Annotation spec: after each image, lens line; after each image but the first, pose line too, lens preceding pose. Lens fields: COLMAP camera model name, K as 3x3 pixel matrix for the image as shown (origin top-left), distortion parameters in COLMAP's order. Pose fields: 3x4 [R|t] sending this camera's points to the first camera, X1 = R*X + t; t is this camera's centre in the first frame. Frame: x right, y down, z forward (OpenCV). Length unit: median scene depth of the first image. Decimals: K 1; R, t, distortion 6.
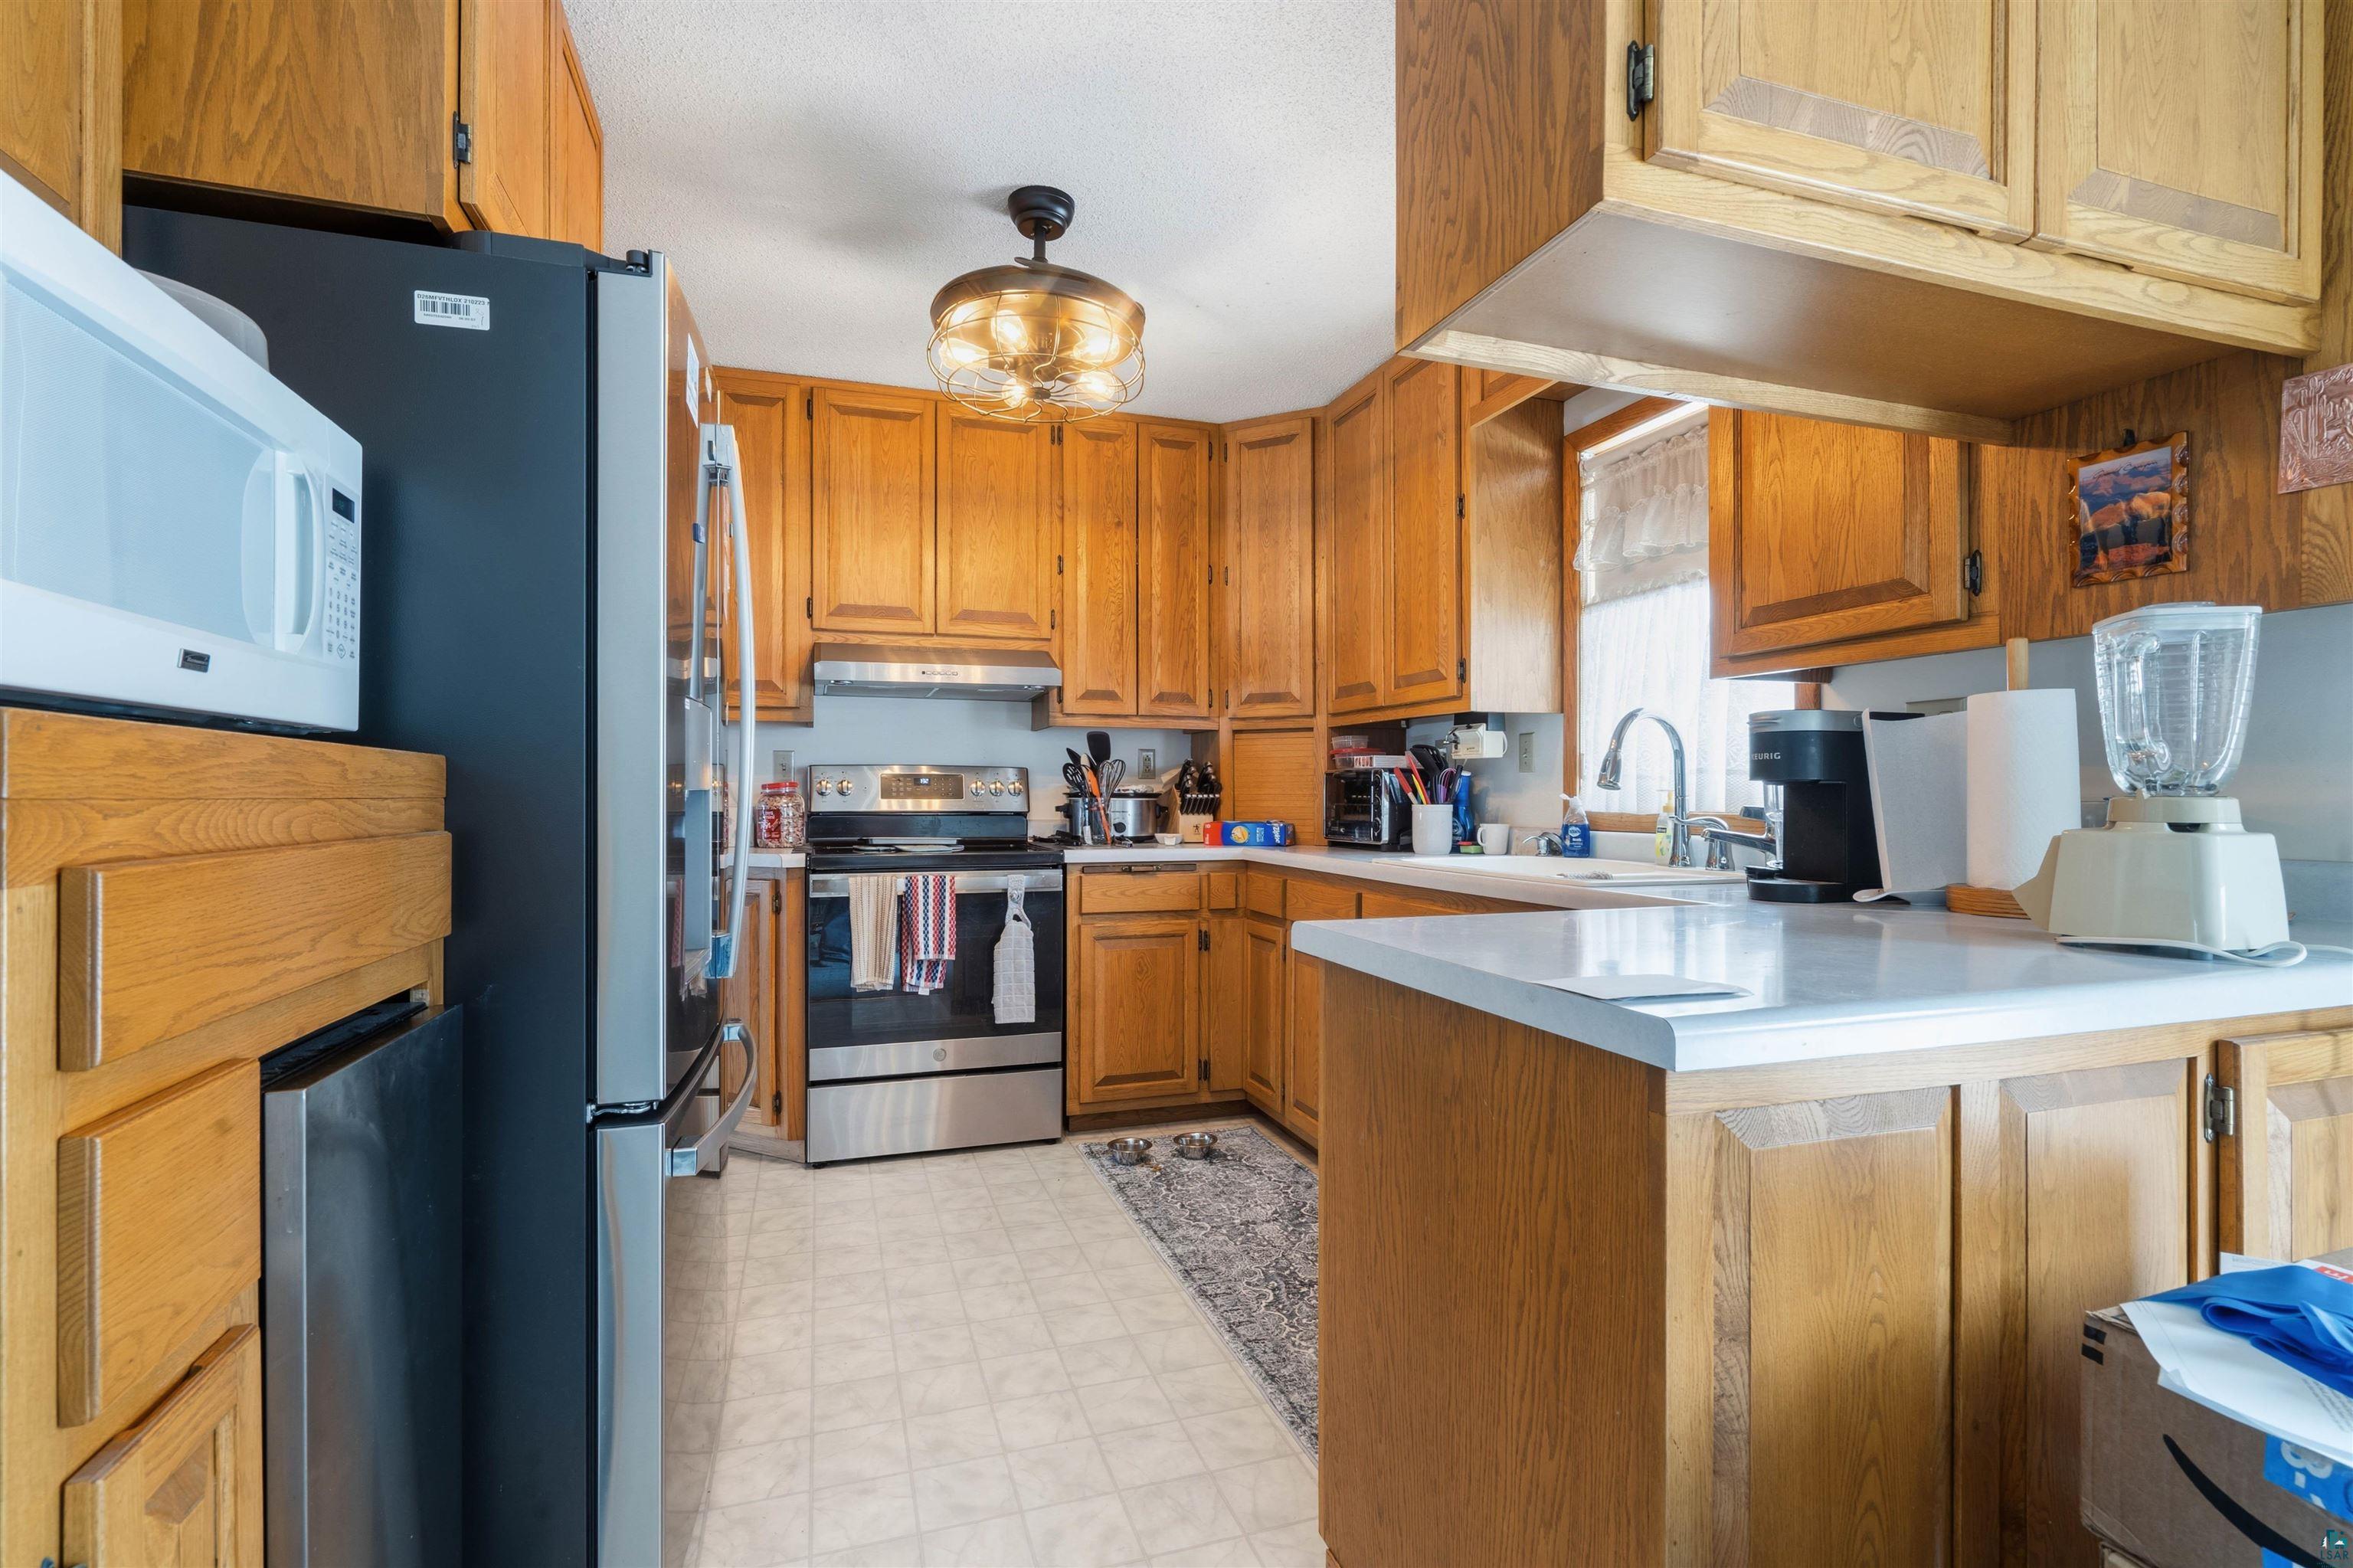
lens RADIAL K [[1092.1, 0, 1174.5], [0, 1092.1, 791.8], [0, 0, 1]] dist [-0.002867, 0.002339]
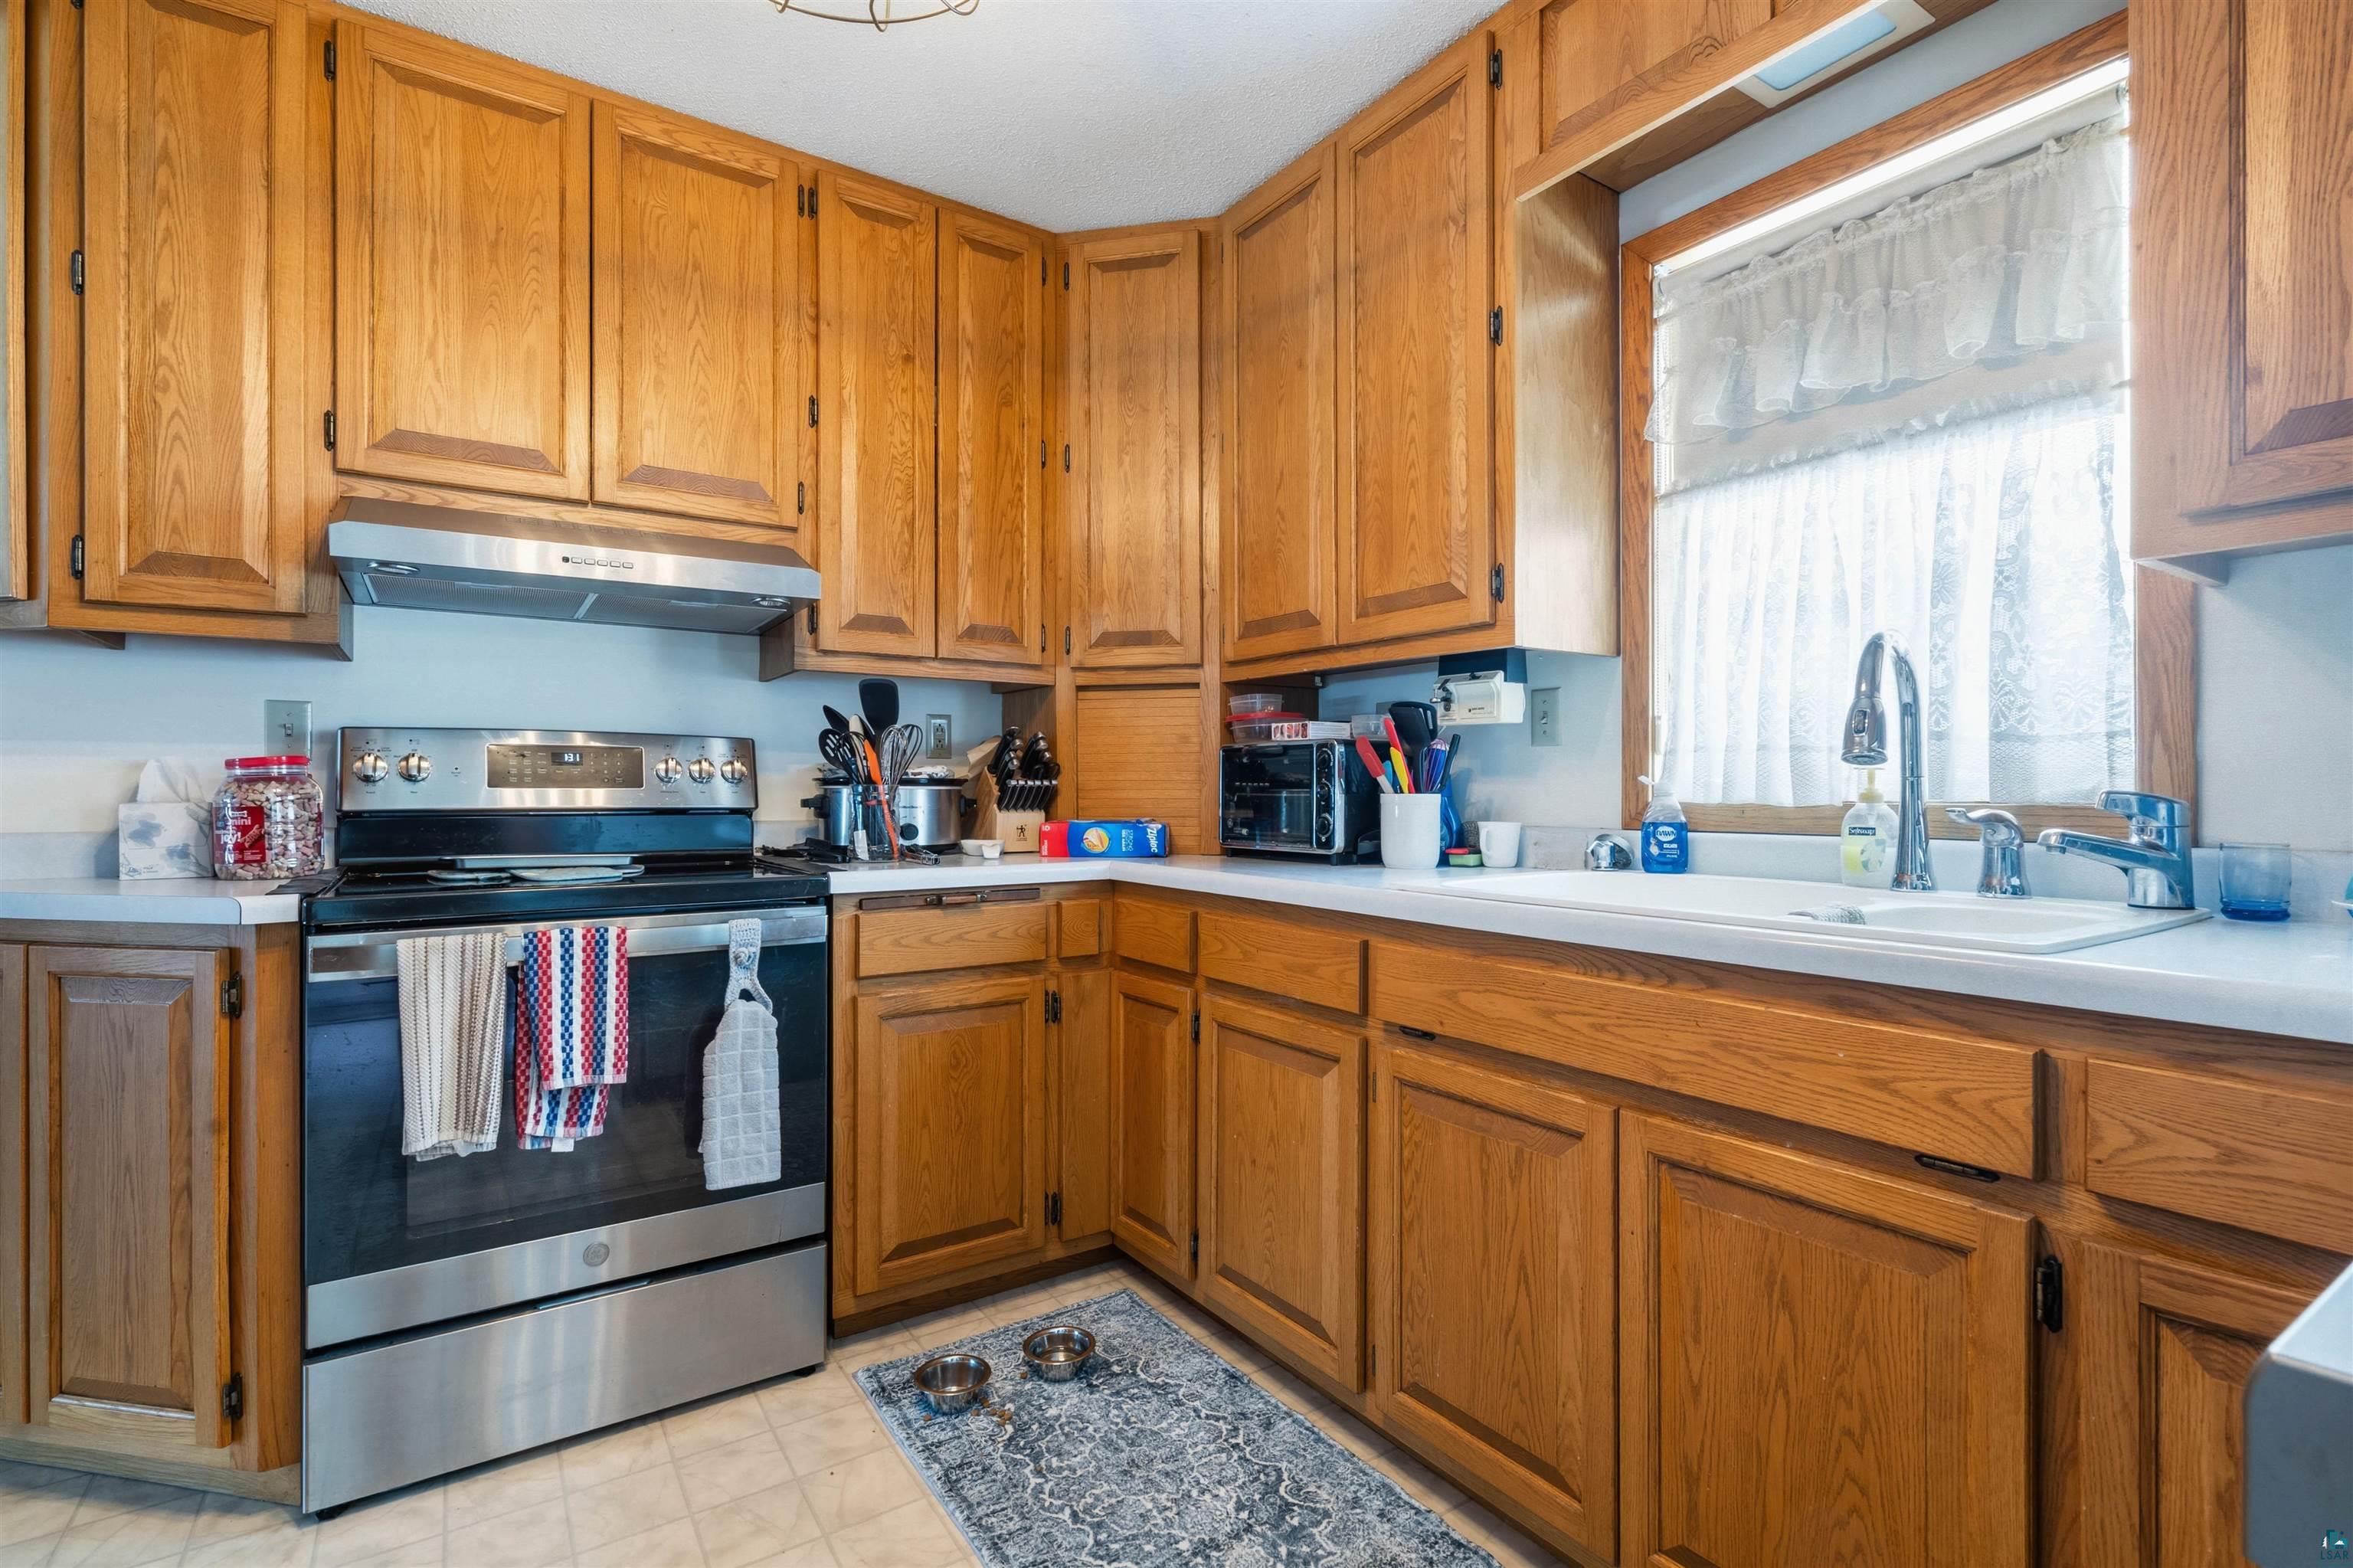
lens RADIAL K [[1092.1, 0, 1177.4], [0, 1092.1, 782.0], [0, 0, 1]] dist [-0.002867, 0.002339]
pose [[0.964949, -0.000158, 0.262436, -0.073482], [0.000928, 0.999996, -0.002813, 0.005992], [-0.262434, 0.002958, 0.964945, 0.375126]]
